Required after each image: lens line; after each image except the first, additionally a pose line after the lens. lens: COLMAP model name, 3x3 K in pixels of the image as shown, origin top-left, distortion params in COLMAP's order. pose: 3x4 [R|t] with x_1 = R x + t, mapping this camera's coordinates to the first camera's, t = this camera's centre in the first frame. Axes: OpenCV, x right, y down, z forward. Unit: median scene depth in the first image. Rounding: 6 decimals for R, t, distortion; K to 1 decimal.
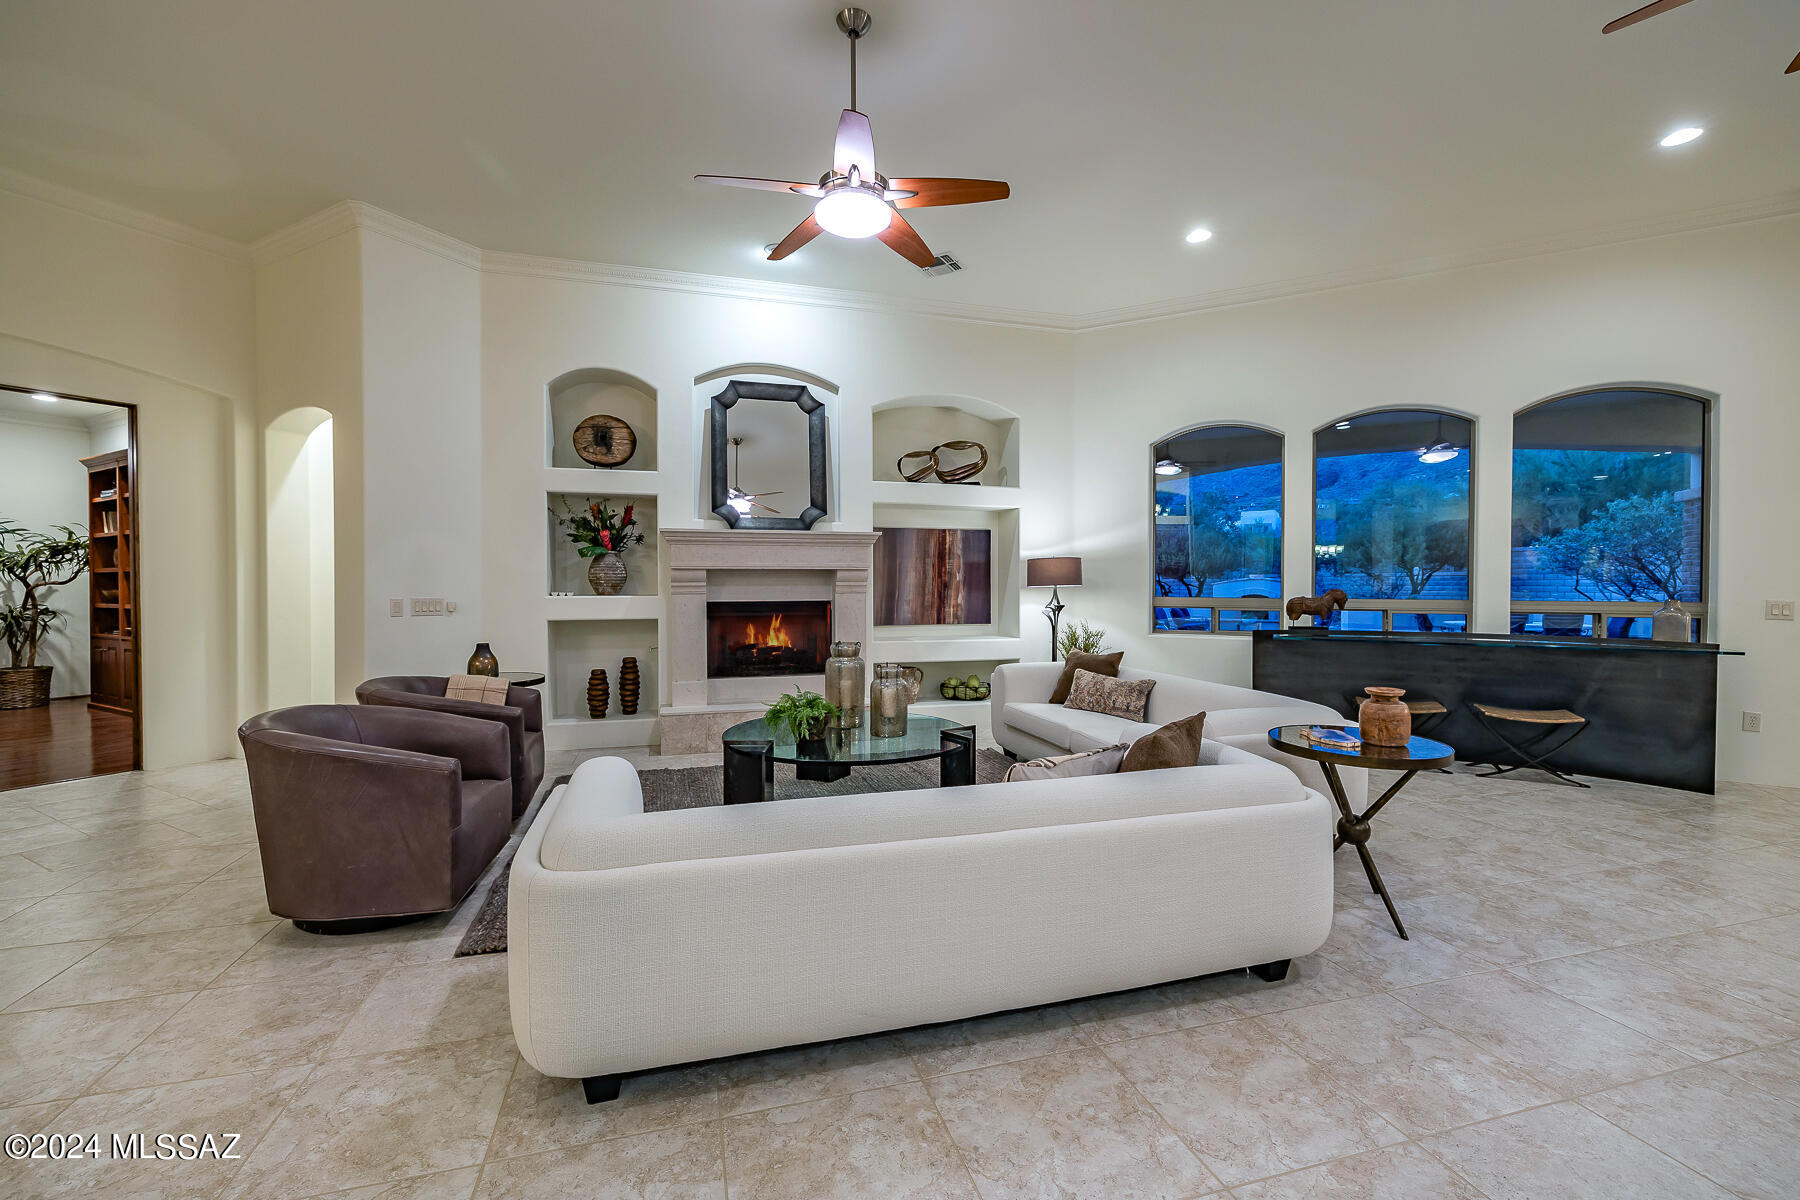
lens RADIAL K [[781.2, 0, 899.9], [0, 781.2, 645.0], [0, 0, 1]] dist [-0.001264, -0.000027]
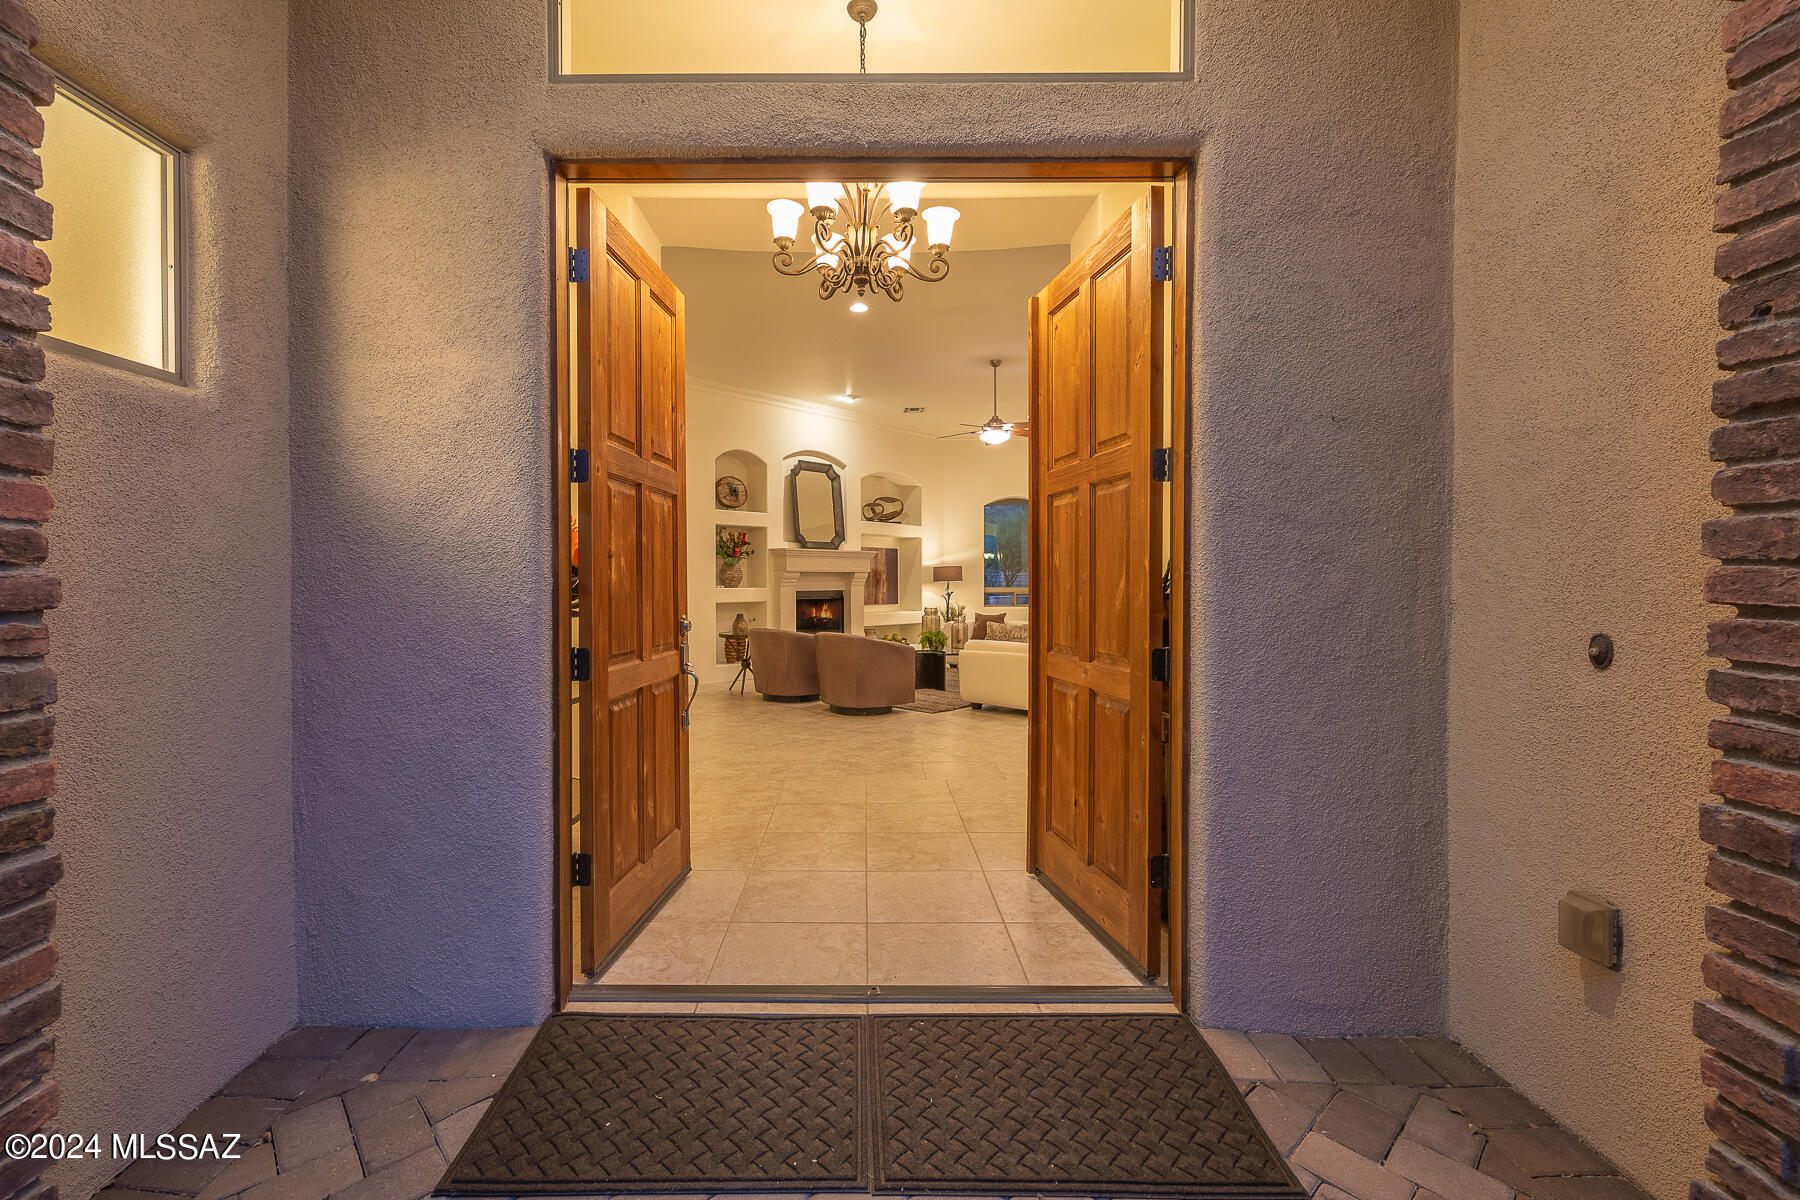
lens RADIAL K [[828.1, 0, 900.0], [0, 828.1, 600.0], [0, 0, 1]] dist [0.000295, 0.000068]
pose [[0.833568, -0.016895, 0.552159, -0.987048], [0.041862, 0.998590, -0.032644, 0.026052], [-0.550829, 0.050325, 0.833100, -0.559390]]
